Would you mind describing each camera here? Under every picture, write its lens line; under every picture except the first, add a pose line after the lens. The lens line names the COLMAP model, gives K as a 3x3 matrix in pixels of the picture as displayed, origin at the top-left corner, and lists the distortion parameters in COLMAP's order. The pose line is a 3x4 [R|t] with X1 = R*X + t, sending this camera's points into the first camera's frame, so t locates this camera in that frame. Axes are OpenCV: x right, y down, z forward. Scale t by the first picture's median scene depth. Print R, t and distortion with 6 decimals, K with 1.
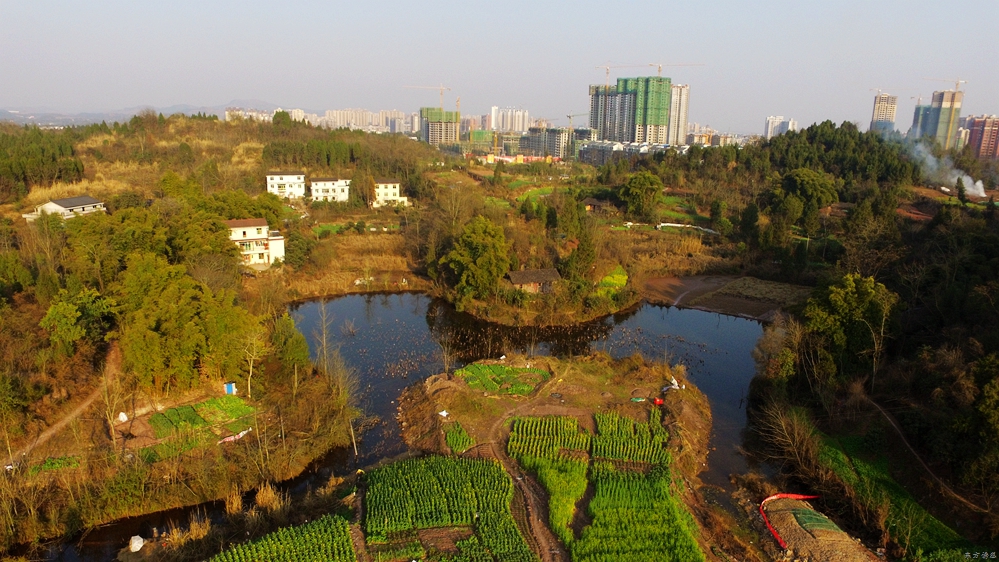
lens RADIAL K [[670.8, 0, 500.2], [0, 670.8, 289.4], [0, 0, 1]] dist [-0.129017, 0.097602]
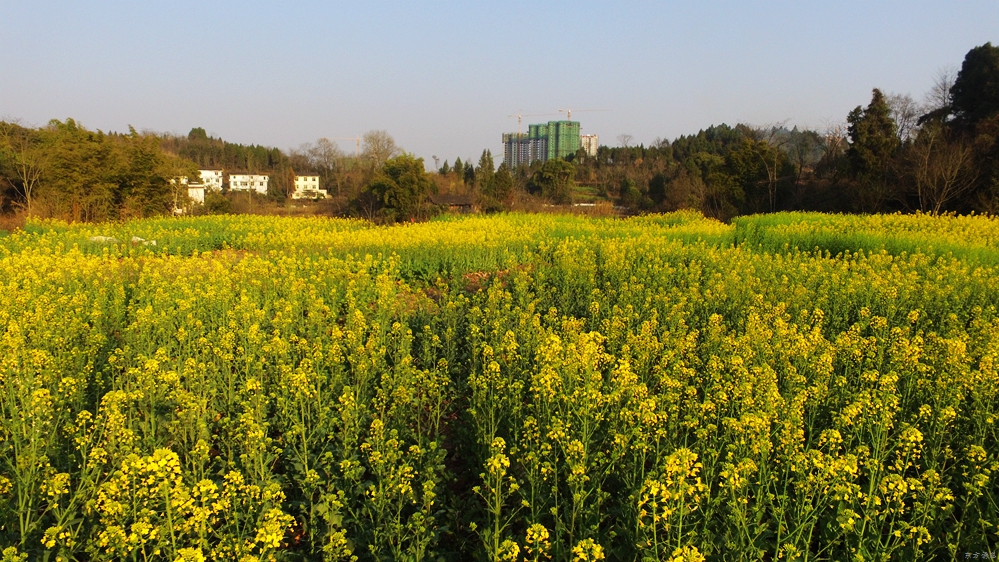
lens RADIAL K [[670.8, 0, 500.2], [0, 670.8, 289.4], [0, 0, 1]] dist [-0.129017, 0.097602]
pose [[0.992299, -0.026667, 0.120963, -0.004398], [0.039136, 0.994024, -0.101907, 0.132284], [-0.117523, 0.105856, 0.987412, -0.007744]]
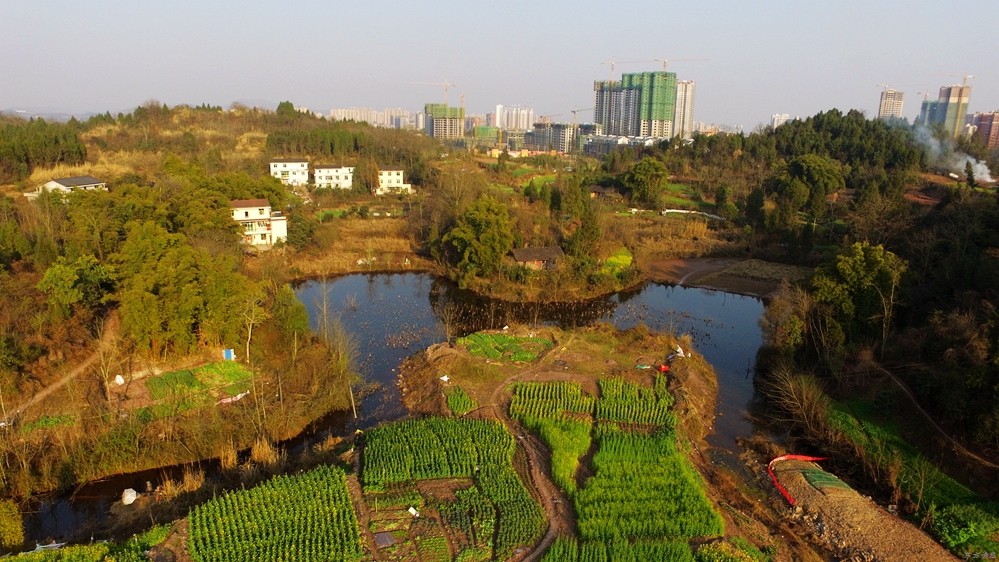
lens RADIAL K [[670.8, 0, 500.2], [0, 670.8, 289.4], [0, 0, 1]] dist [-0.129017, 0.097602]
pose [[0.999974, 0.000988, -0.007173, 0.001298], [-0.000987, 0.999999, 0.000184, 0.019370], [0.007173, -0.000177, 0.999974, 0.005658]]
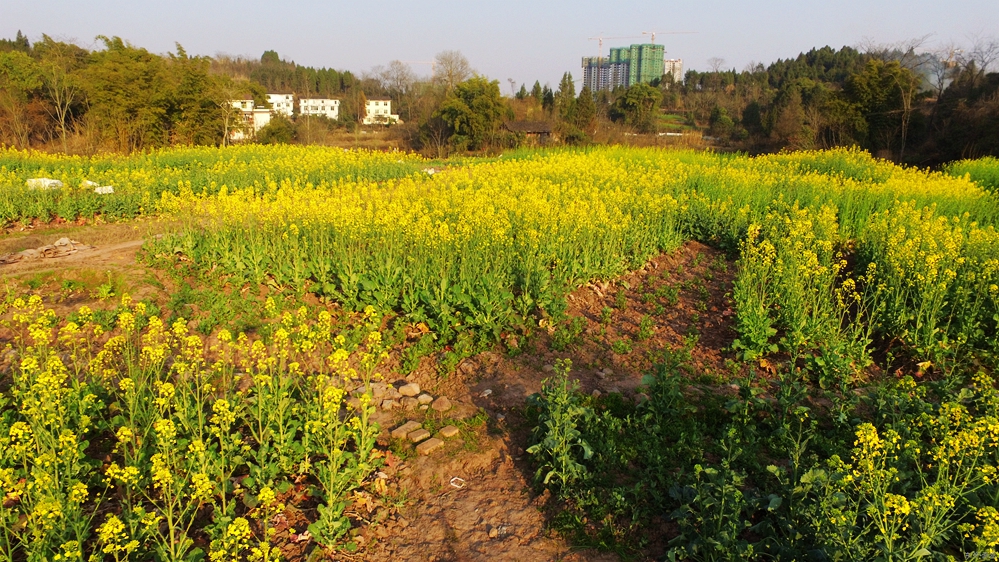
lens RADIAL K [[670.8, 0, 500.2], [0, 670.8, 289.4], [0, 0, 1]] dist [-0.129017, 0.097602]
pose [[0.999924, -0.006191, 0.010639, -0.003151], [0.006167, 0.999978, 0.002296, 0.122485], [-0.010653, -0.002230, 0.999941, 0.031142]]
